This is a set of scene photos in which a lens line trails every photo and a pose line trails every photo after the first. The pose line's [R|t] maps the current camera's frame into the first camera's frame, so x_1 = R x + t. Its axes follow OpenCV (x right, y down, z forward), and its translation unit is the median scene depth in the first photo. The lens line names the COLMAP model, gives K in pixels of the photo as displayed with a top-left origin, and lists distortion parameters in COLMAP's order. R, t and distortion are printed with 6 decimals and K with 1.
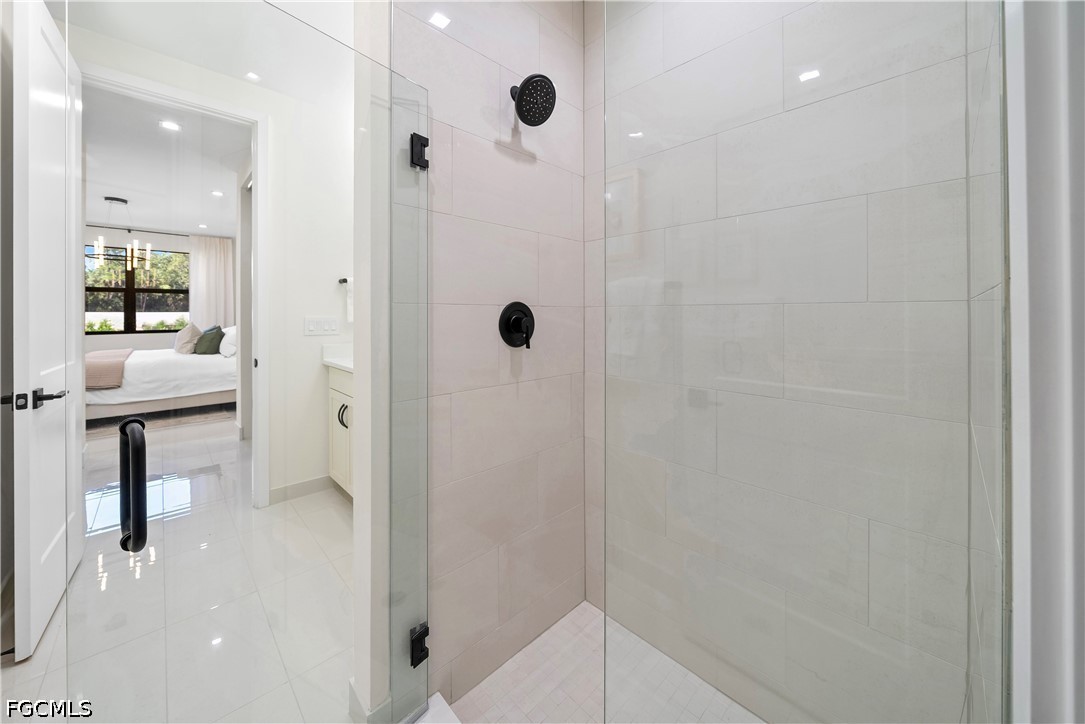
lens RADIAL K [[387.0, 0, 555.4], [0, 387.0, 313.7], [0, 0, 1]] dist [-0.000777, -0.000219]
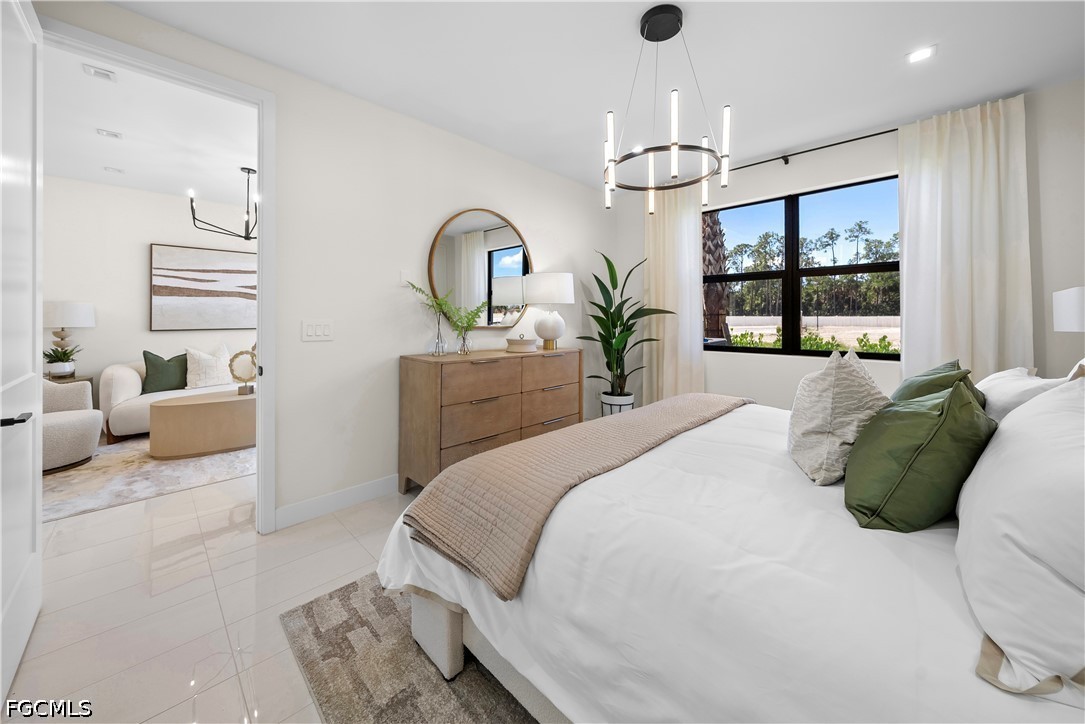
lens RADIAL K [[387.0, 0, 539.6], [0, 387.0, 317.7], [0, 0, 1]] dist [-0.000777, -0.000219]
pose [[-0.013127, 0.002129, -0.999912, -0.689249], [-0.003741, 0.999991, 0.002178, -0.000971], [0.999907, 0.003769, -0.013119, 0.812018]]
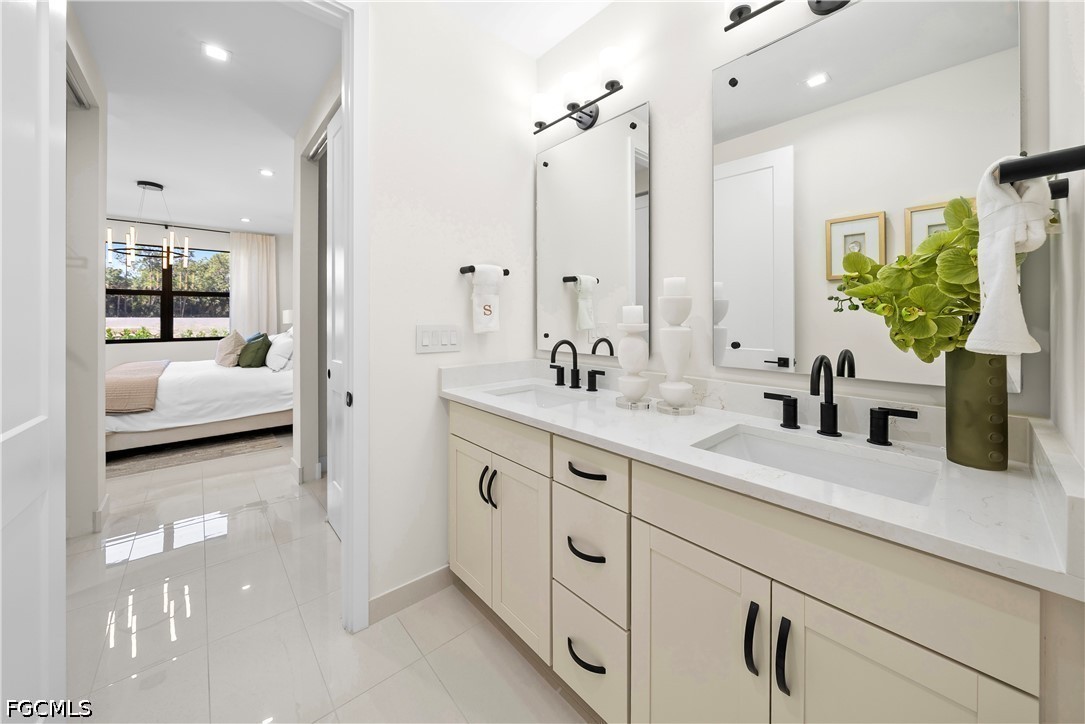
lens RADIAL K [[387.0, 0, 554.1], [0, 387.0, 318.0], [0, 0, 1]] dist [-0.000777, -0.000219]
pose [[0.998667, -0.000657, -0.051617, -0.194845], [0.000534, 0.999997, -0.002387, -0.000665], [0.051618, 0.002357, 0.998664, 0.186354]]
